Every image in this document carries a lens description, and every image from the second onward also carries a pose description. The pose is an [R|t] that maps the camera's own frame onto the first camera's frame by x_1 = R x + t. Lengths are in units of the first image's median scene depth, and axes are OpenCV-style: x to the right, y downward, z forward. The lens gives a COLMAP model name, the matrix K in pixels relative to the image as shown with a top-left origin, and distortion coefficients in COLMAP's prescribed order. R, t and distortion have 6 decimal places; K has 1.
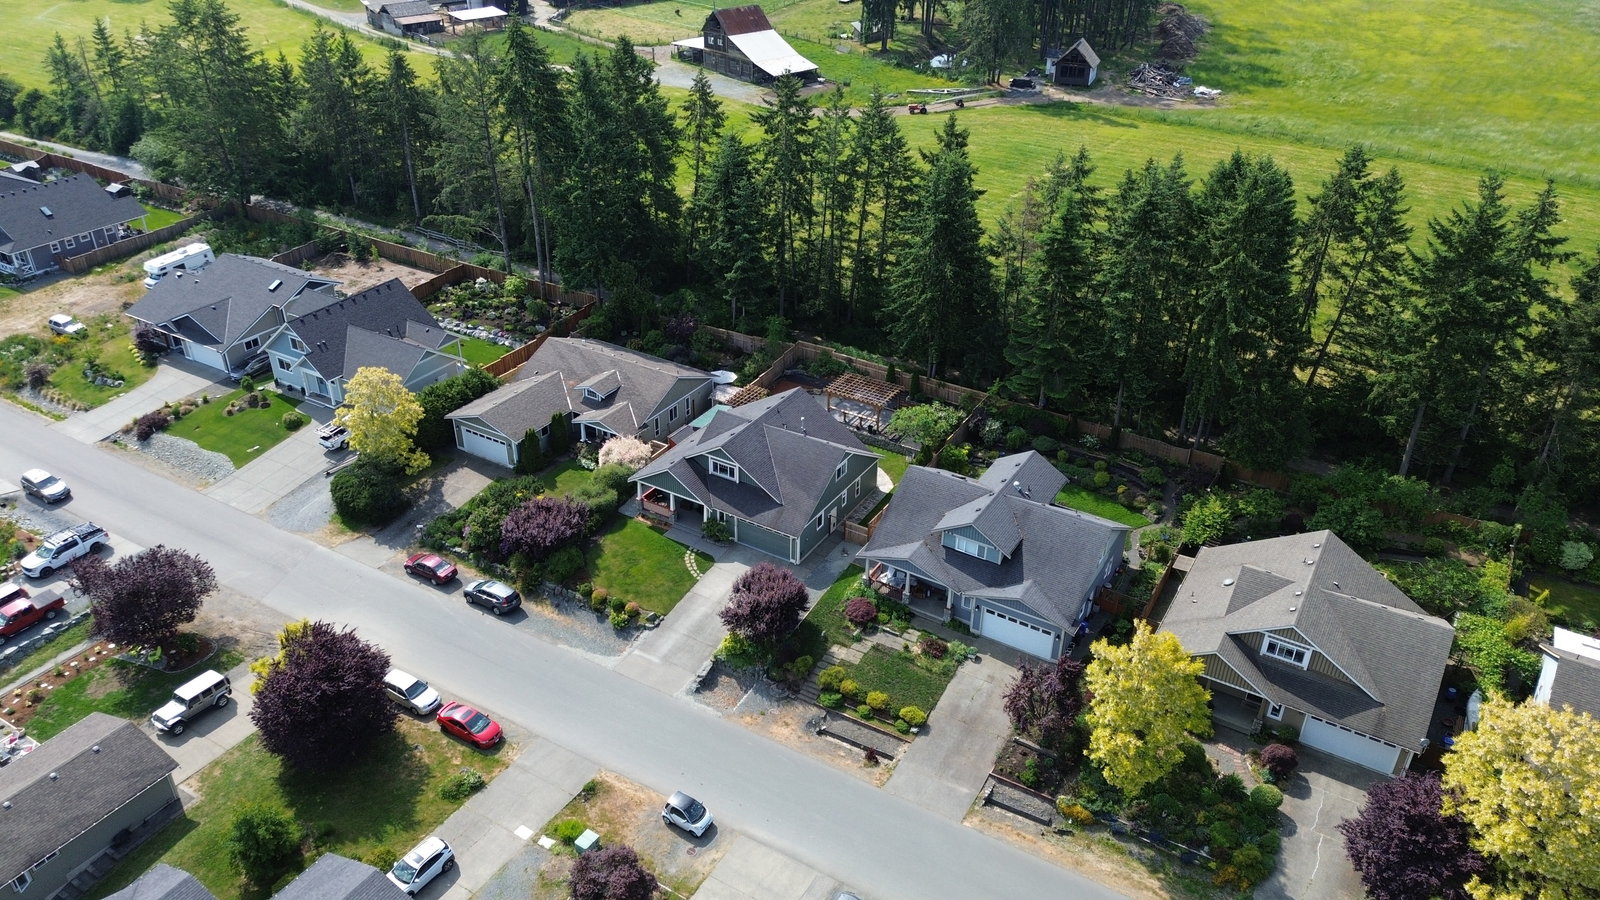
lens RADIAL K [[1137.5, 0, 807.6], [0, 1137.5, 449.5], [0, 0, 1]] dist [0.030948, -0.007256]
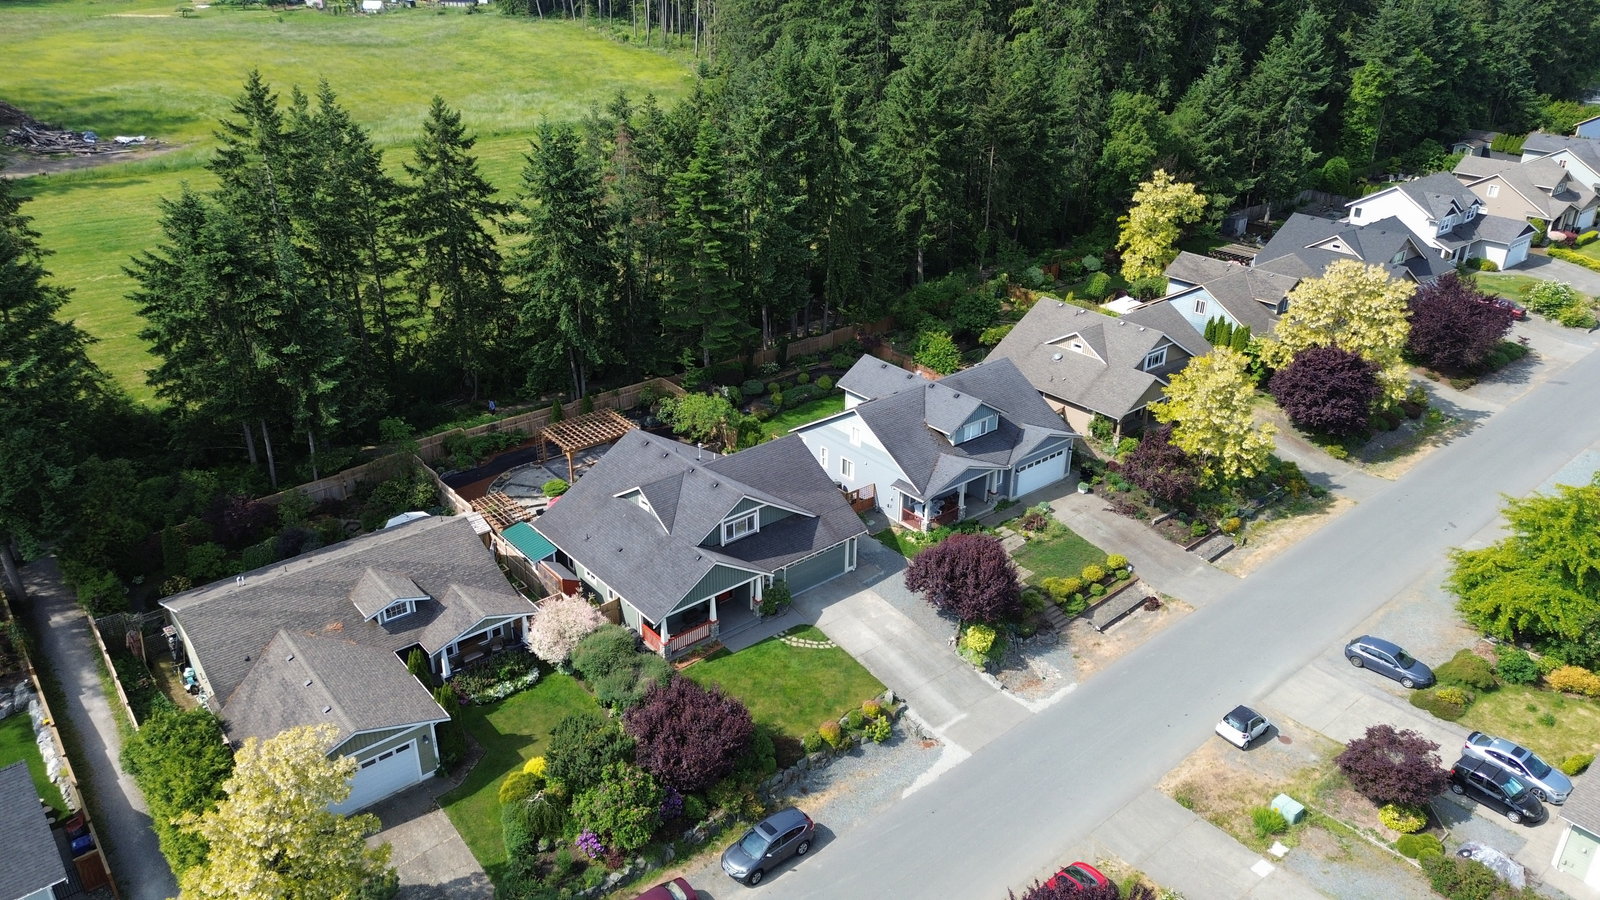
lens RADIAL K [[1137.5, 0, 806.3], [0, 1137.5, 446.4], [0, 0, 1]] dist [0.030948, -0.007256]
pose [[0.320544, -0.411060, 0.853394, -0.712223], [0.475187, 0.849148, 0.230530, -0.188334], [-0.819420, 0.331627, 0.467520, 0.631207]]
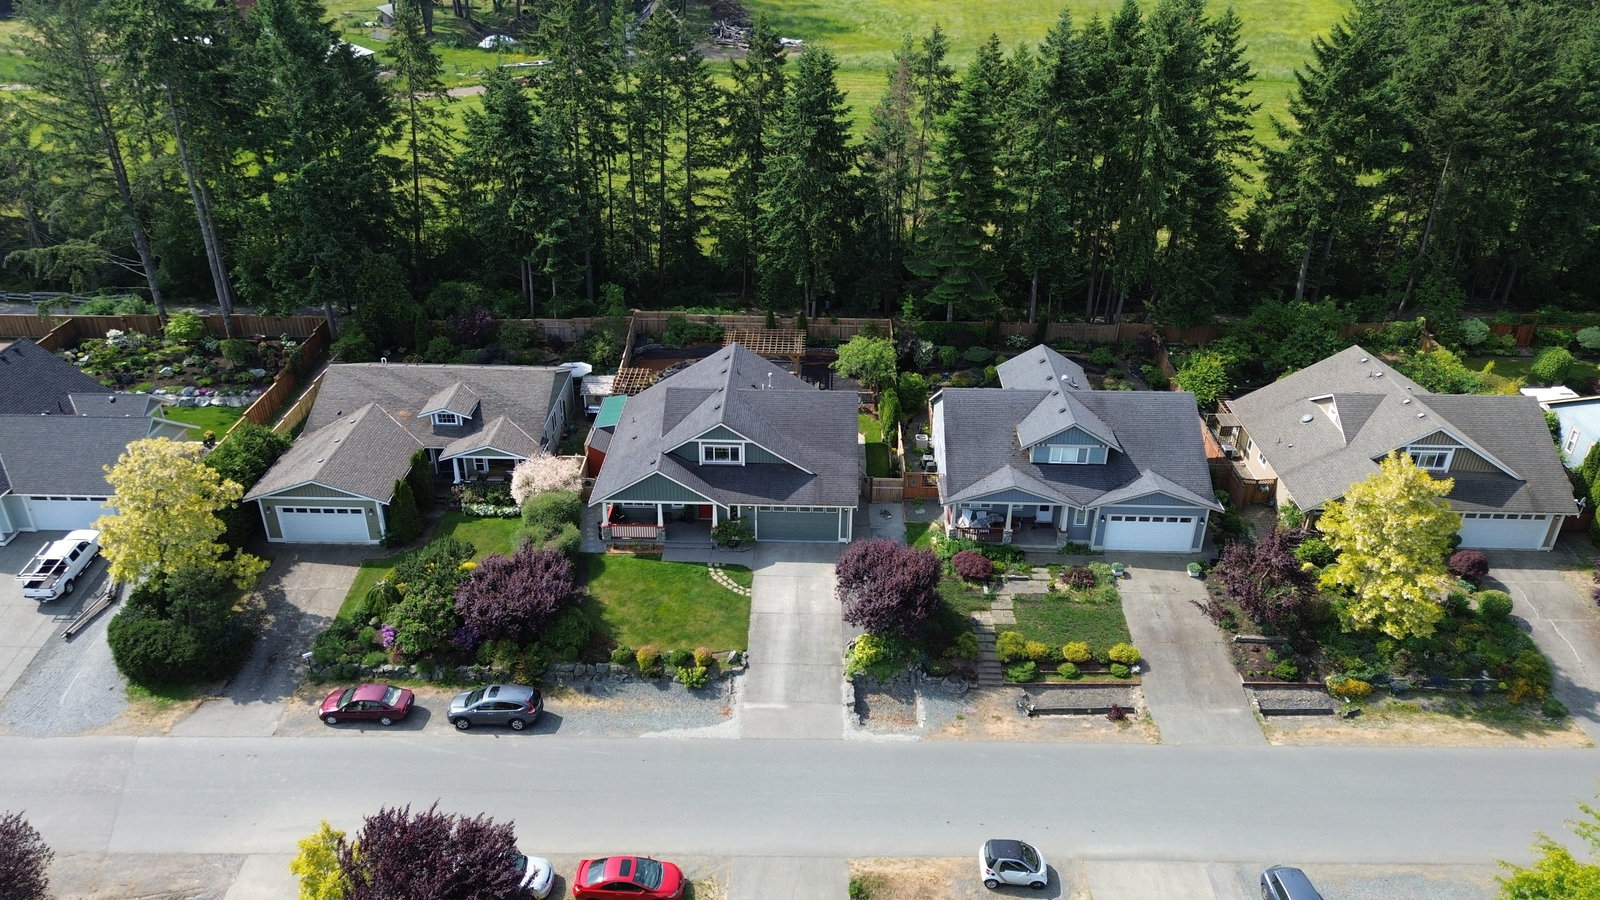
lens RADIAL K [[1137.5, 0, 802.3], [0, 1137.5, 452.2], [0, 0, 1]] dist [0.030948, -0.007256]
pose [[0.864996, -0.241911, 0.439614, -0.383925], [0.251957, 0.967054, 0.036393, 0.002698], [-0.433934, 0.079284, 0.897449, 0.304172]]
